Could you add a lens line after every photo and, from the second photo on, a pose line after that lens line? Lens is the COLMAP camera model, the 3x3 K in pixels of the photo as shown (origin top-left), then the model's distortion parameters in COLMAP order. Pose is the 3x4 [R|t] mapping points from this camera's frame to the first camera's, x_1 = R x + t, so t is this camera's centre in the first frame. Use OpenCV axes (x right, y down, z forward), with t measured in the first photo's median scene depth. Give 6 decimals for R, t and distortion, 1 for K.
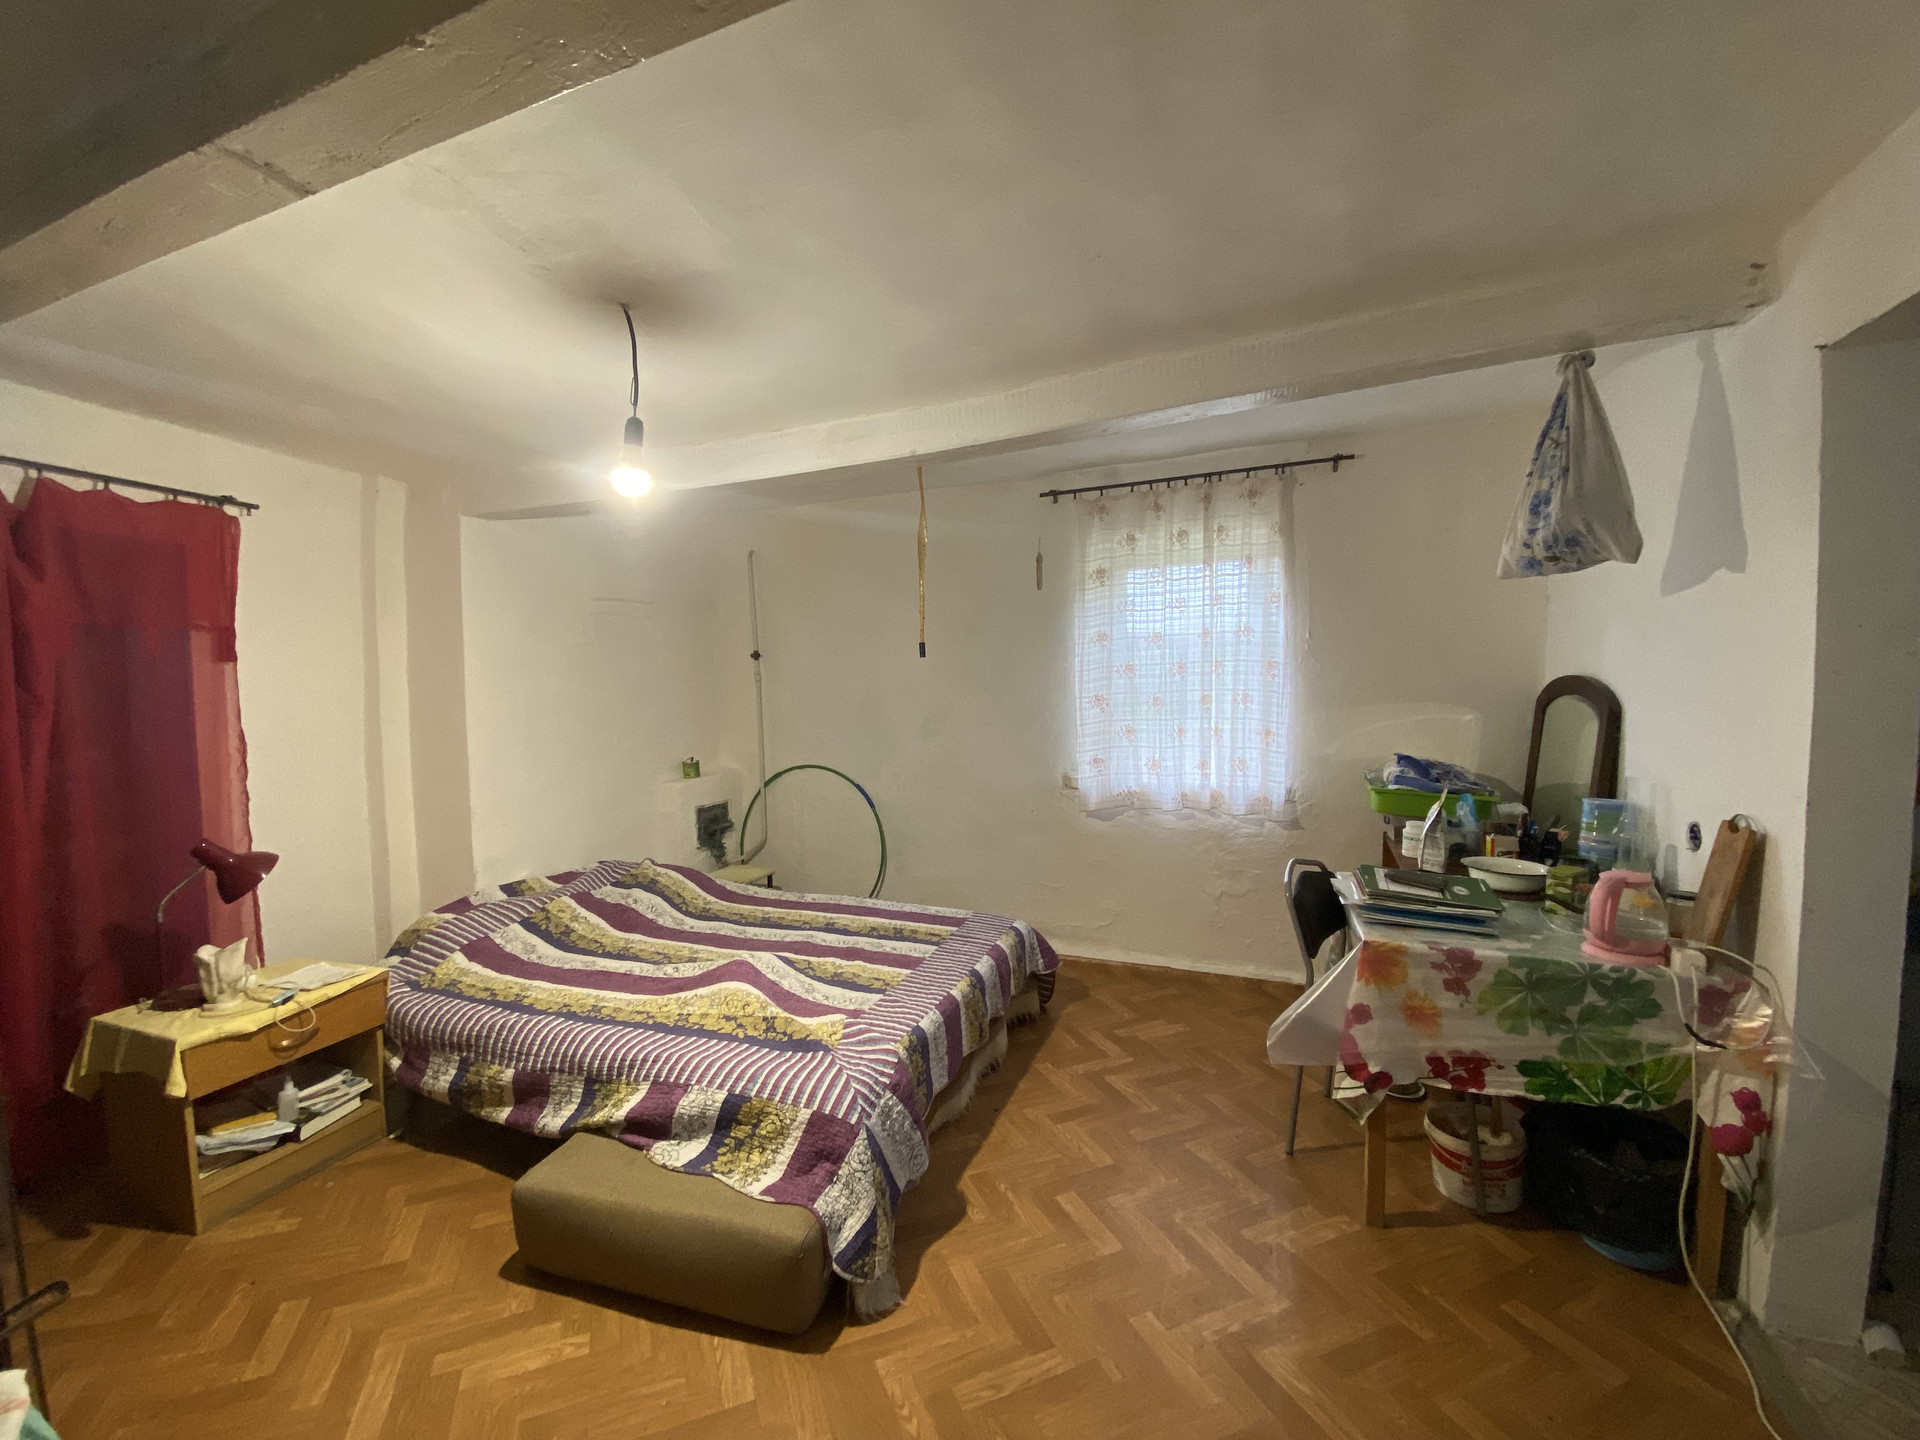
lens RADIAL K [[765.6, 0, 960.4], [0, 765.6, 741.2], [0, 0, 1]] dist [0.030515, -0.019412]
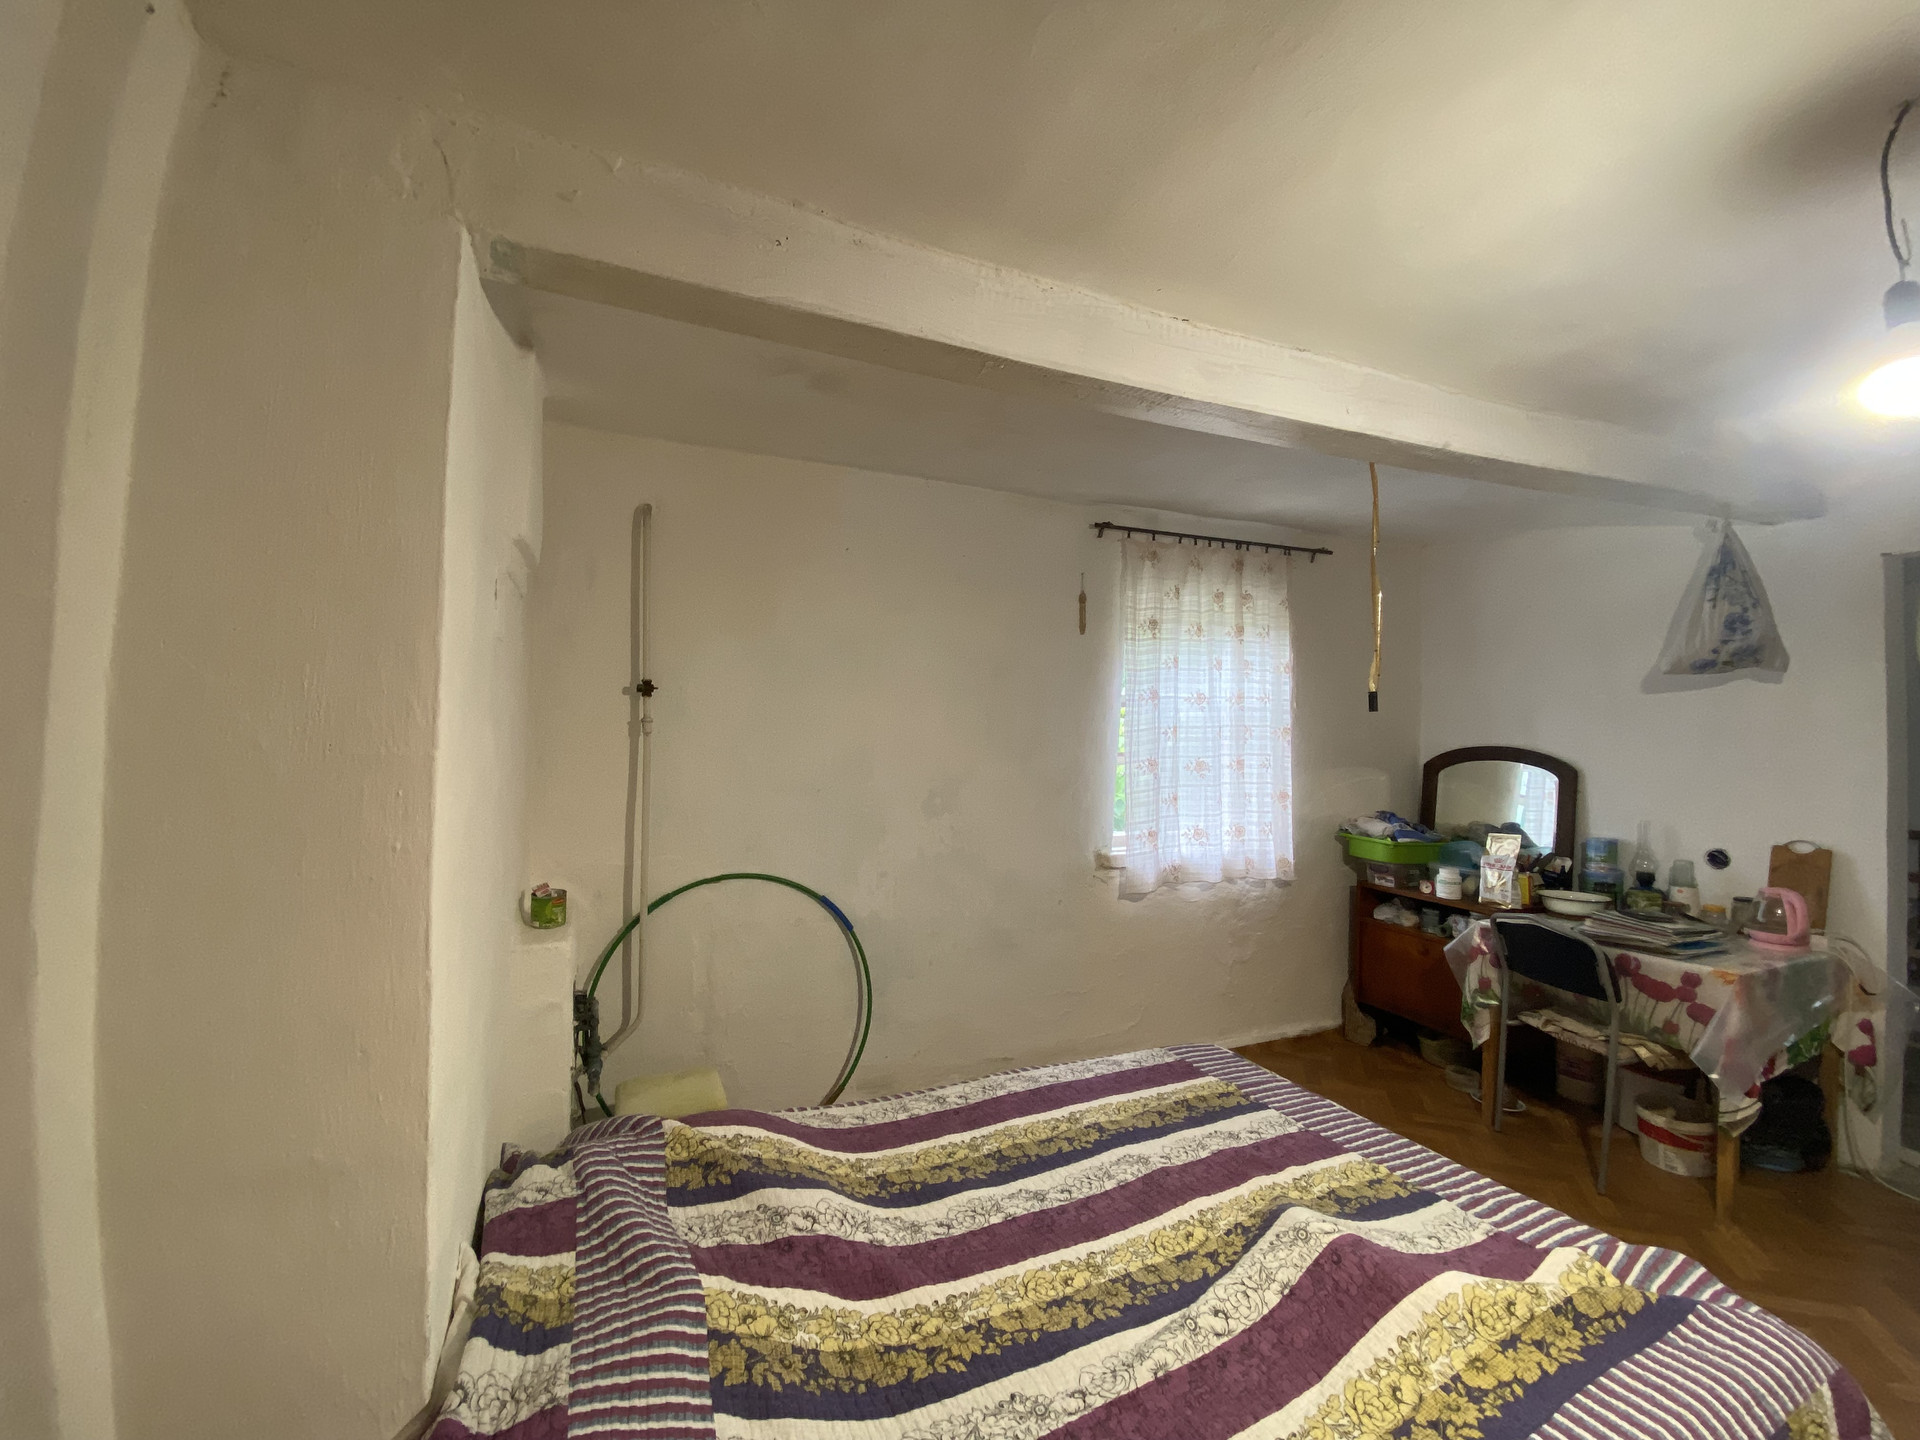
lens RADIAL K [[783.3, 0, 948.6], [0, 783.3, 722.4], [0, 0, 1]] dist [0.025095, -0.022054]
pose [[0.705050, 0.030791, 0.708489, -0.677882], [0.036762, 0.996127, -0.079875, -0.041918], [-0.708204, 0.082361, 0.701187, 0.570892]]
